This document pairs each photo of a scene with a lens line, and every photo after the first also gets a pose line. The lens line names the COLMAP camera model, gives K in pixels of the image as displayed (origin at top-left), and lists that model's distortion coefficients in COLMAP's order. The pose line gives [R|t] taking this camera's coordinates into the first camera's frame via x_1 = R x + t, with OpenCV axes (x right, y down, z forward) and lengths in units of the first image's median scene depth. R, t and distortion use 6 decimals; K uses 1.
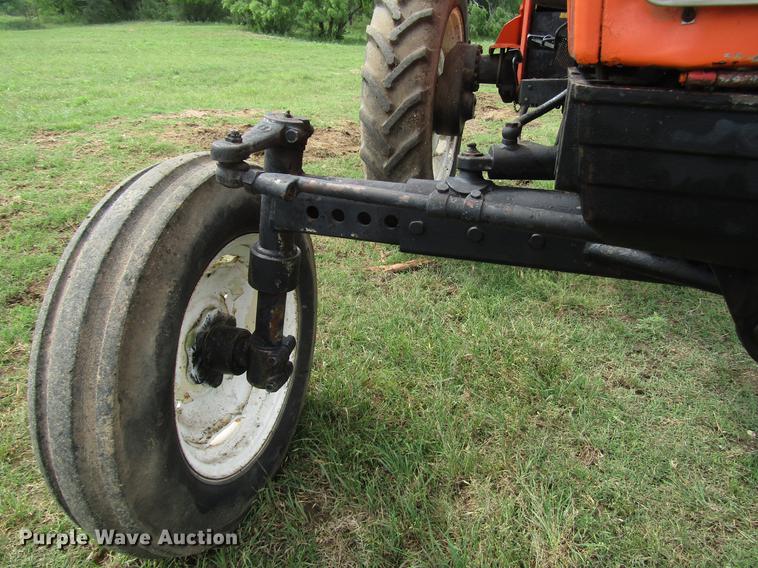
lens RADIAL K [[540.2, 0, 379.1], [0, 540.2, 278.4], [0, 0, 1]] dist [-0.013100, 0.007273]
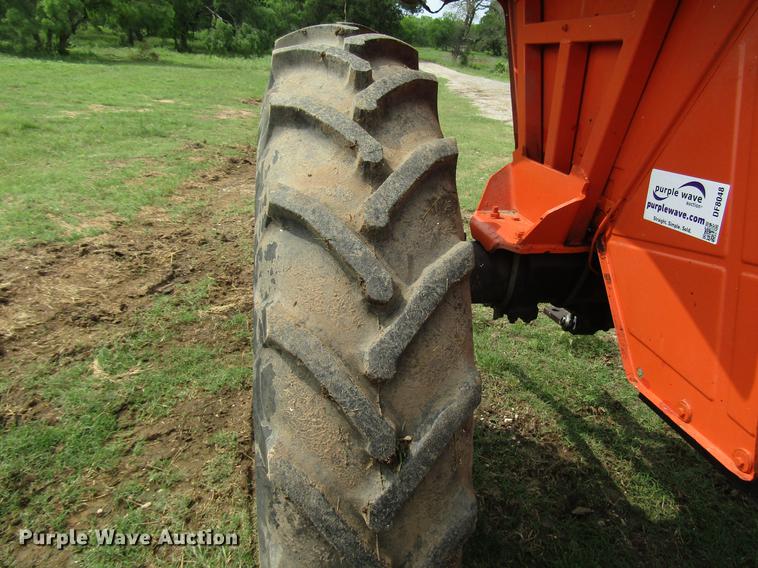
lens RADIAL K [[540.2, 0, 384.8], [0, 540.2, 282.6], [0, 0, 1]] dist [-0.013100, 0.007273]
pose [[0.905728, -0.142512, 0.399183, -0.076640], [0.148123, 0.988824, 0.016937, -0.469980], [-0.397135, 0.043788, 0.916715, 0.695536]]
